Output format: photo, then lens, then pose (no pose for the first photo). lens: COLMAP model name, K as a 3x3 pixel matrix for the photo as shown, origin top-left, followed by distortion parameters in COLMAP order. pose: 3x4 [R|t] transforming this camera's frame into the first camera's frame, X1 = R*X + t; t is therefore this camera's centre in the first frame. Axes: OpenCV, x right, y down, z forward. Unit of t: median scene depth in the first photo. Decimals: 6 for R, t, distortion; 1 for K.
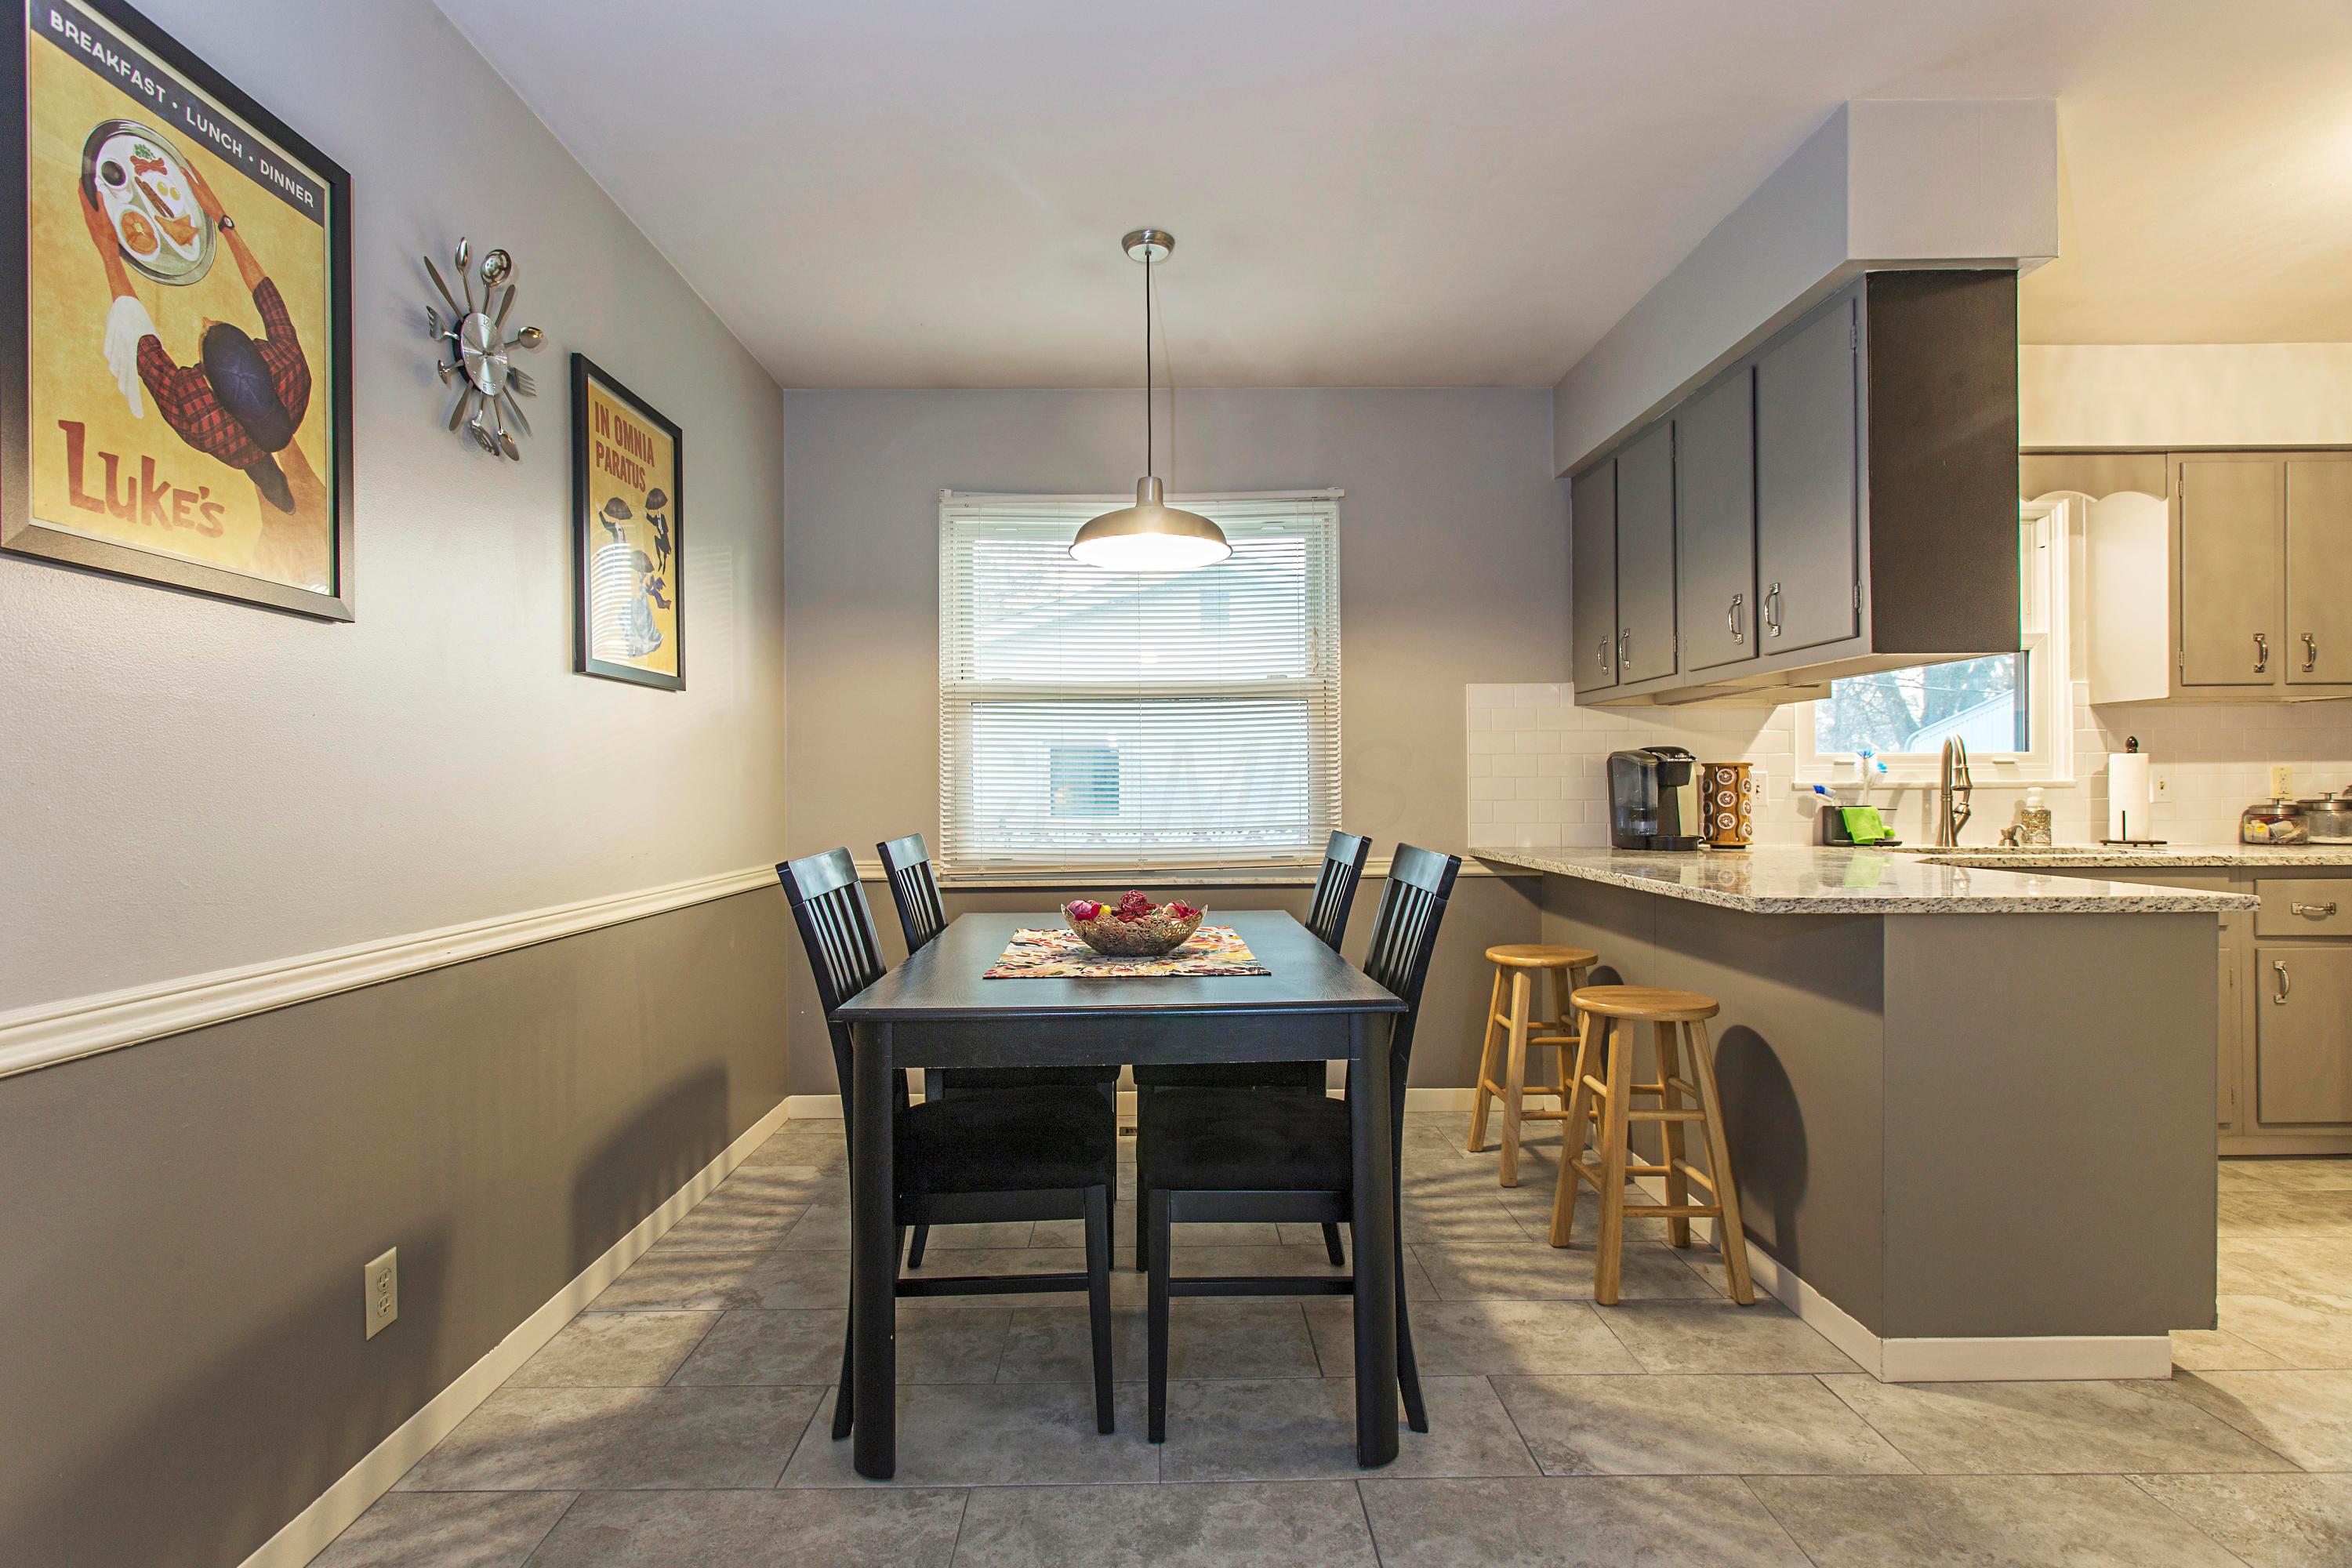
lens RADIAL K [[1126.7, 0, 1170.2], [0, 1126.7, 771.4], [0, 0, 1]] dist [0.000391, 0.001843]
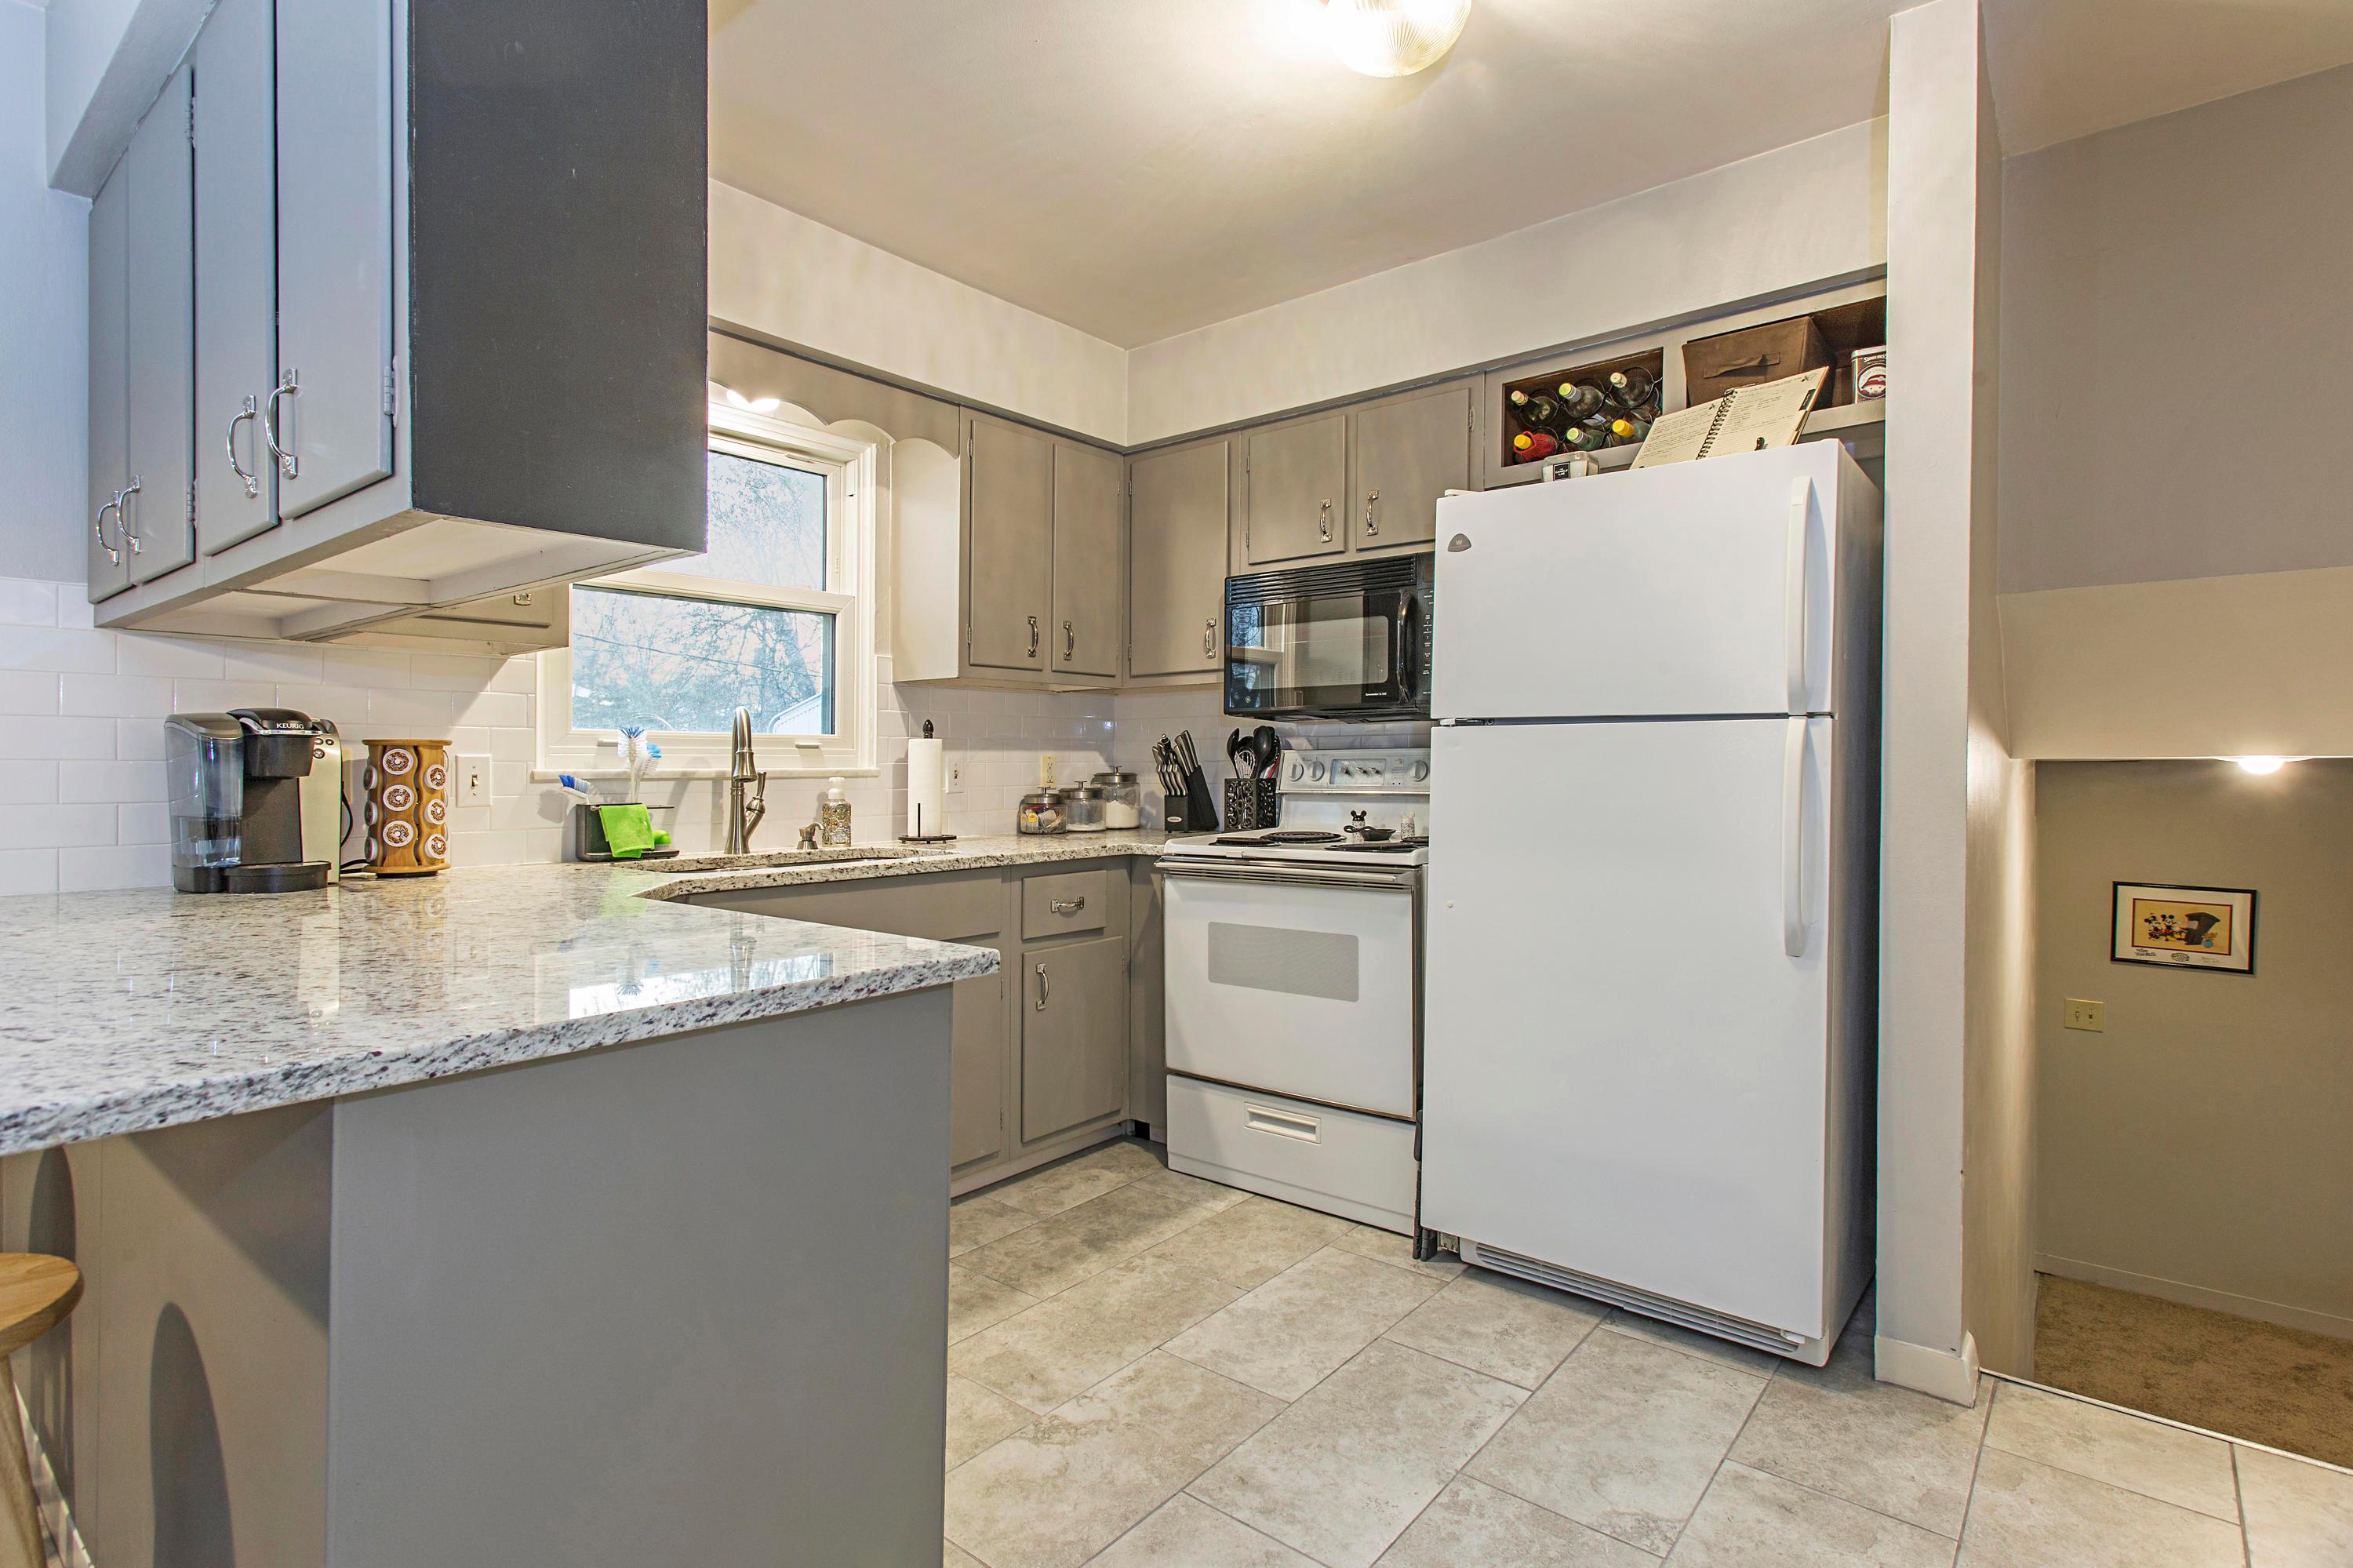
lens RADIAL K [[1143.7, 0, 1138.2], [0, 1143.7, 771.7], [0, 0, 1]] dist [-0.000795, 0.001724]
pose [[0.664386, 0.000214, 0.747390, 0.294298], [-0.011972, 0.999875, 0.010355, -0.001271], [-0.747294, -0.015827, 0.664305, 0.281147]]
